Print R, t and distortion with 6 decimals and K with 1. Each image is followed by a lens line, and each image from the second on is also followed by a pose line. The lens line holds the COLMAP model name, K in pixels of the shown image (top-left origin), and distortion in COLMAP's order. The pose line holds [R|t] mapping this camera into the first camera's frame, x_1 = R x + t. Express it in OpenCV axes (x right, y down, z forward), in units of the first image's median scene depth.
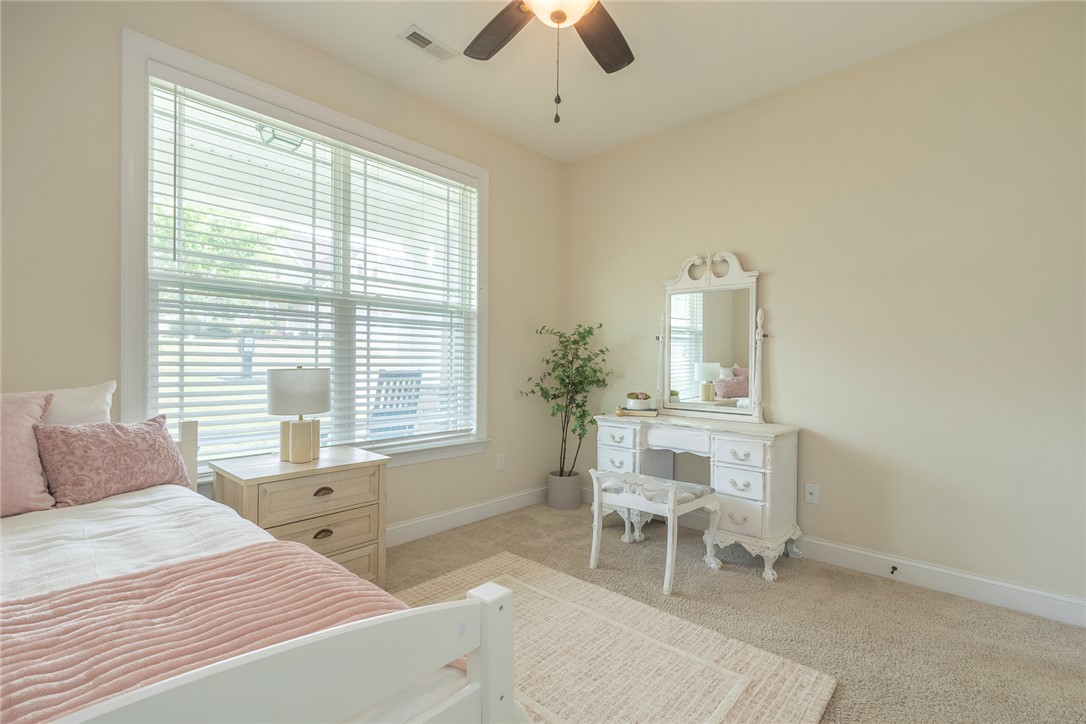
lens RADIAL K [[502.5, 0, 535.2], [0, 502.5, 368.3], [0, 0, 1]] dist [0.004078, -0.000137]
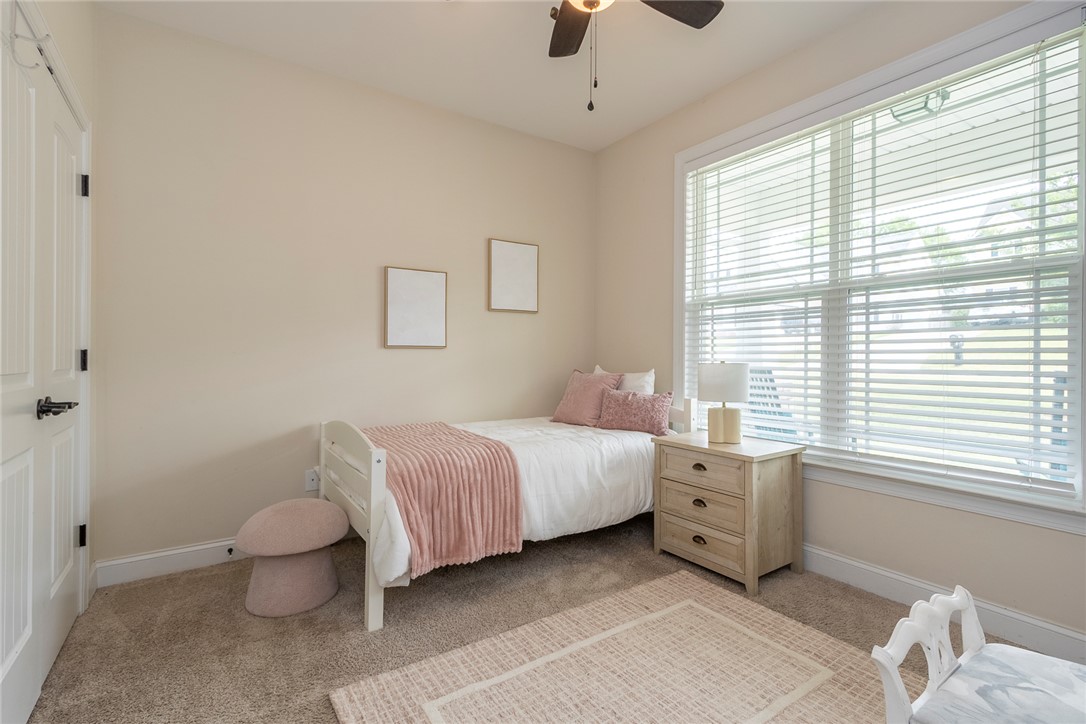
lens RADIAL K [[502.5, 0, 535.6], [0, 502.5, 354.2], [0, 0, 1]] dist [0.004078, -0.000137]
pose [[-0.240331, -0.010944, -0.970629, 0.637438], [-0.014504, 0.999865, -0.007682, -0.004767], [0.970583, 0.012232, -0.240457, 0.701397]]
